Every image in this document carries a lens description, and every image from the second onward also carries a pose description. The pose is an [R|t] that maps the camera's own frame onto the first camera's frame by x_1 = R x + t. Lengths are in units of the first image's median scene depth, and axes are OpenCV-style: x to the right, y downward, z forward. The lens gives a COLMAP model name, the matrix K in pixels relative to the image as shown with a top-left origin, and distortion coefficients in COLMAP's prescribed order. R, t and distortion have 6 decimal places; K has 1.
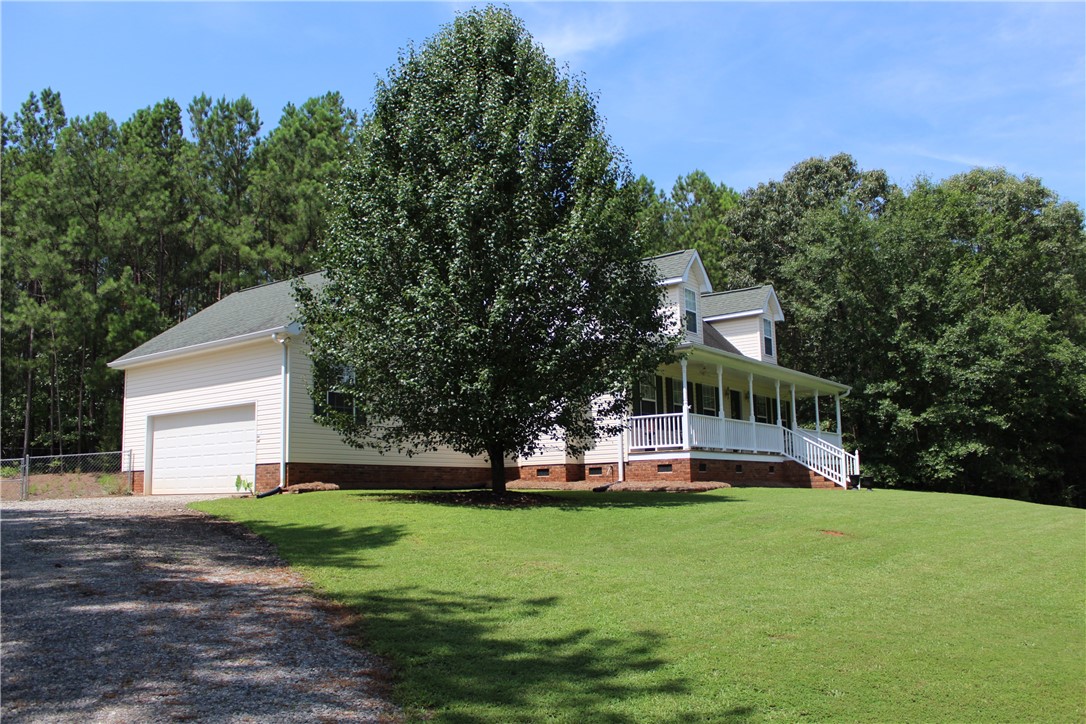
lens RADIAL K [[896.1, 0, 543.0], [0, 896.1, 362.0], [0, 0, 1]] dist [-0.175350, 0.001680]
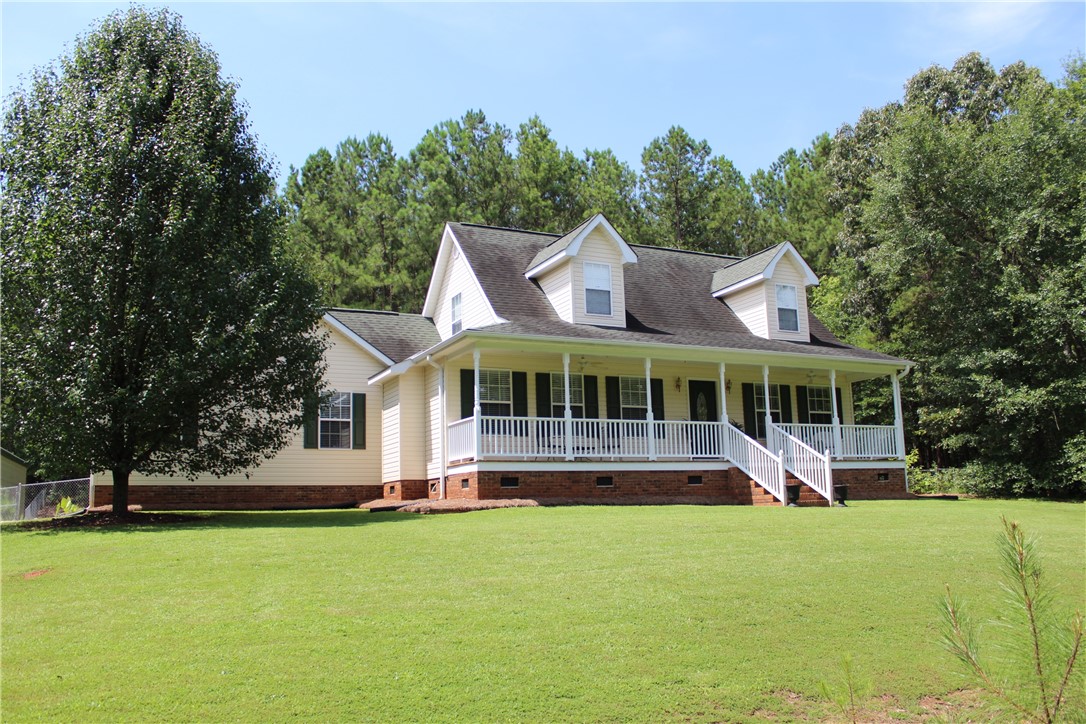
lens RADIAL K [[911.2, 0, 543.0], [0, 911.2, 362.0], [0, 0, 1]] dist [-0.138831, 0.001140]
pose [[0.880052, -0.087209, -0.466801, 0.606437], [0.082110, 0.996132, -0.031301, 0.037308], [0.467725, -0.010782, 0.883808, 0.272466]]
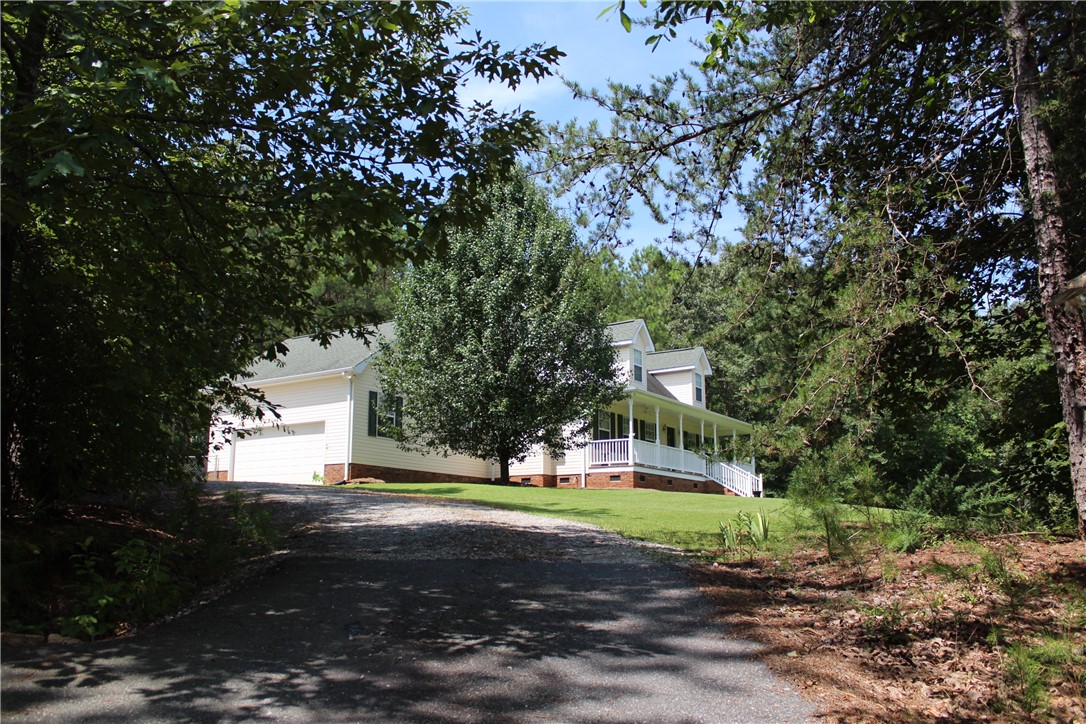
lens RADIAL K [[896.1, 0, 543.0], [0, 896.1, 362.0], [0, 0, 1]] dist [-0.175350, 0.001680]
pose [[0.998273, 0.033801, 0.048037, -0.048049], [-0.031185, 0.998044, -0.054188, 0.017281], [-0.049775, 0.052597, 0.997375, -0.387935]]
